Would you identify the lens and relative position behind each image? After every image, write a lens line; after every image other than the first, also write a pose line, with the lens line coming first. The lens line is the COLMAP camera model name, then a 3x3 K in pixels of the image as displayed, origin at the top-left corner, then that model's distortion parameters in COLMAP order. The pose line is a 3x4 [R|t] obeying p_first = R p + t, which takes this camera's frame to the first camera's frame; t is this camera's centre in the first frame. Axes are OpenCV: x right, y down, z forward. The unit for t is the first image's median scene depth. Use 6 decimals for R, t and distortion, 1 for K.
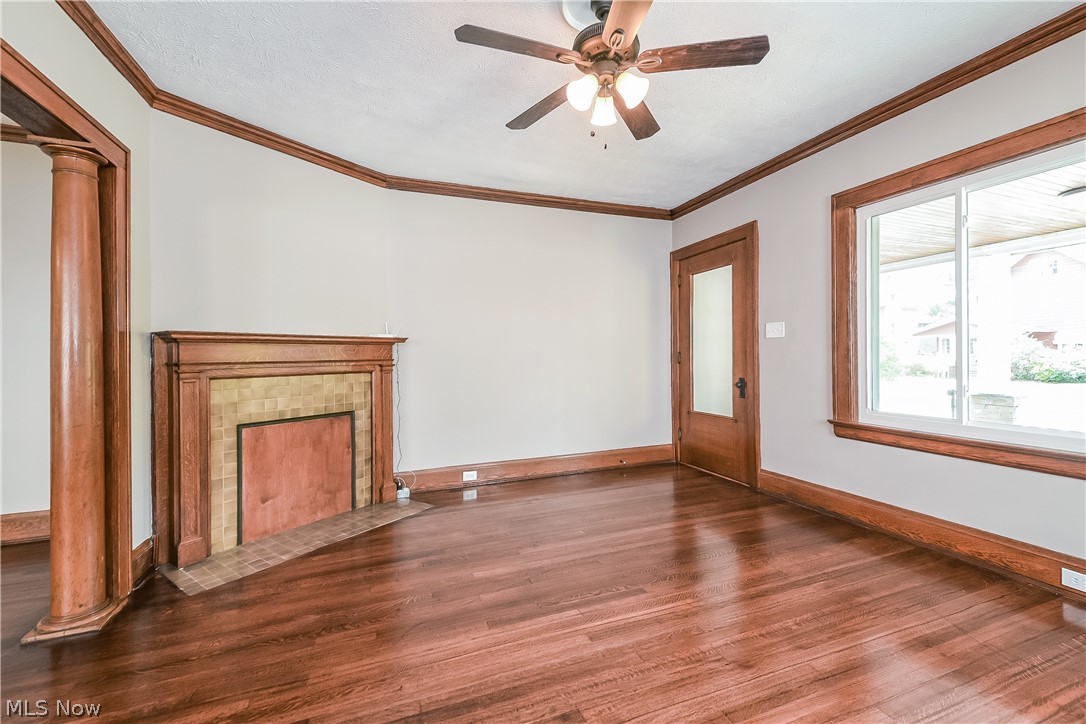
lens RADIAL K [[445.0, 0, 538.6], [0, 445.0, 358.4], [0, 0, 1]] dist [-0.001733, -0.000293]
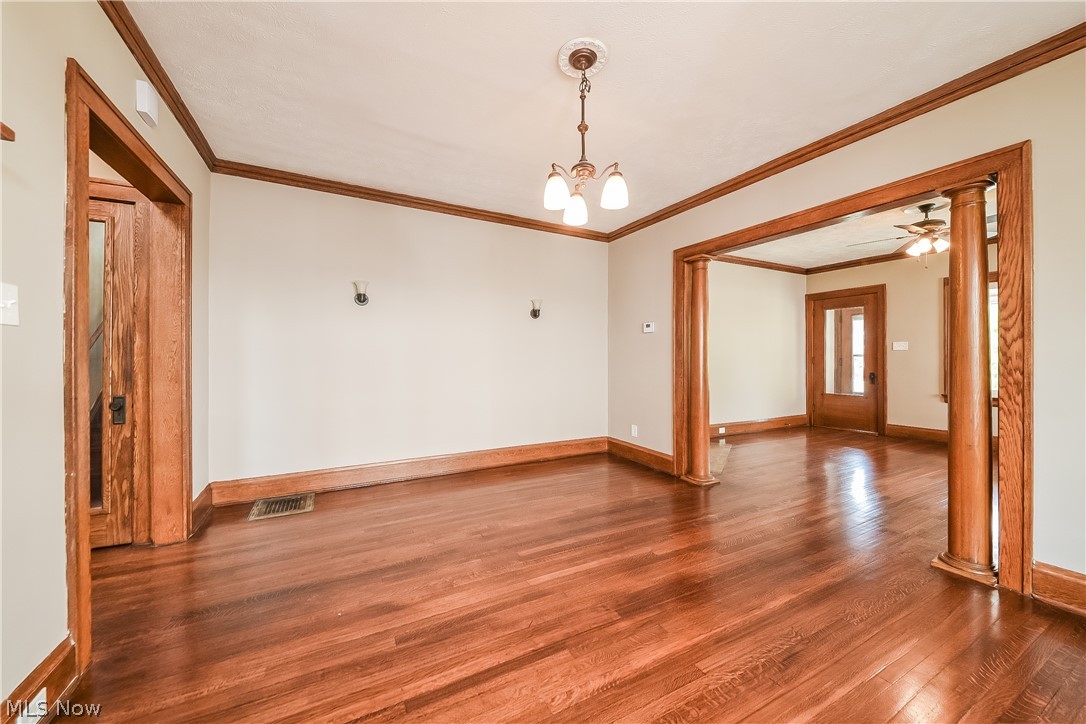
lens RADIAL K [[401.2, 0, 548.8], [0, 401.2, 359.5], [0, 0, 1]] dist [-0.000628, -0.000048]
pose [[0.987665, 0.023056, 0.154875, -0.883705], [-0.022655, 0.999734, -0.004358, 0.023219], [-0.154934, 0.000796, 0.987925, -0.302712]]
